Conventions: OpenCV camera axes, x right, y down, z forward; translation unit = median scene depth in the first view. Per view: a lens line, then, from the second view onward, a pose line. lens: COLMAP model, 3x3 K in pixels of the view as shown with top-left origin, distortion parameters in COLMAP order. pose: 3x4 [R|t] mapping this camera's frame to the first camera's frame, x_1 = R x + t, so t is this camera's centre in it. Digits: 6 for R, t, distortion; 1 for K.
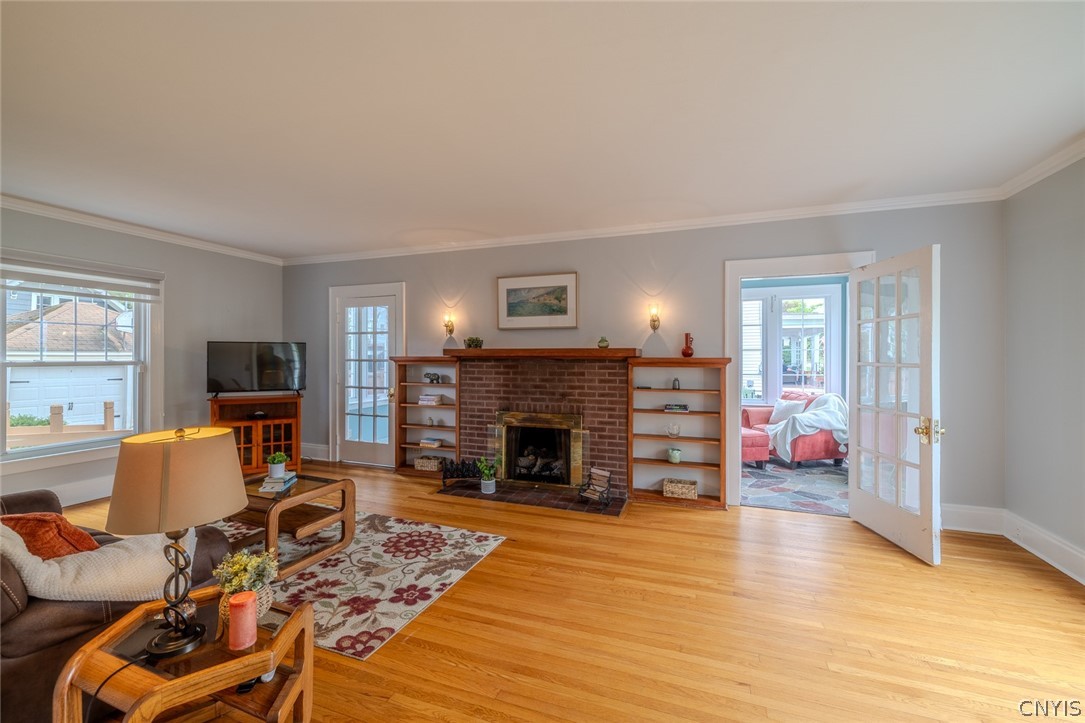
lens RADIAL K [[459.7, 0, 542.1], [0, 459.7, 350.2], [0, 0, 1]] dist [-0.002017, 0.000776]
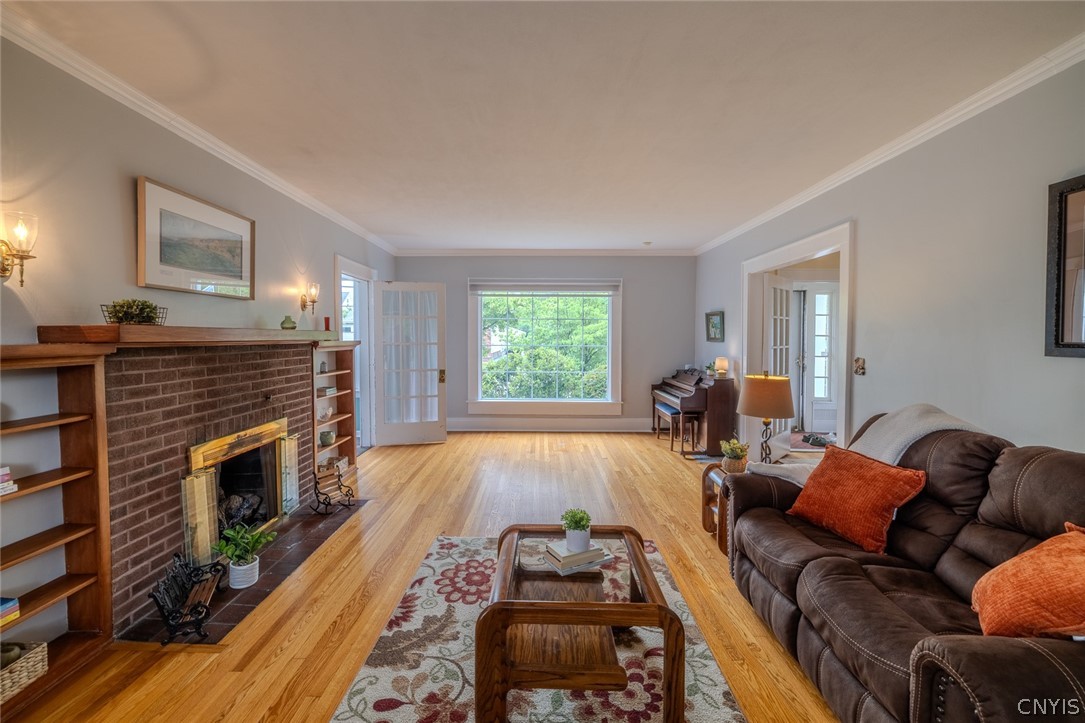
lens RADIAL K [[459.7, 0, 532.7], [0, 459.7, 341.4], [0, 0, 1]] dist [-0.002017, 0.000776]
pose [[-0.345607, -0.009855, 0.938328, -0.781902], [-0.011985, 0.999910, 0.006088, 0.005329], [-0.938303, -0.009142, -0.345694, 0.888944]]
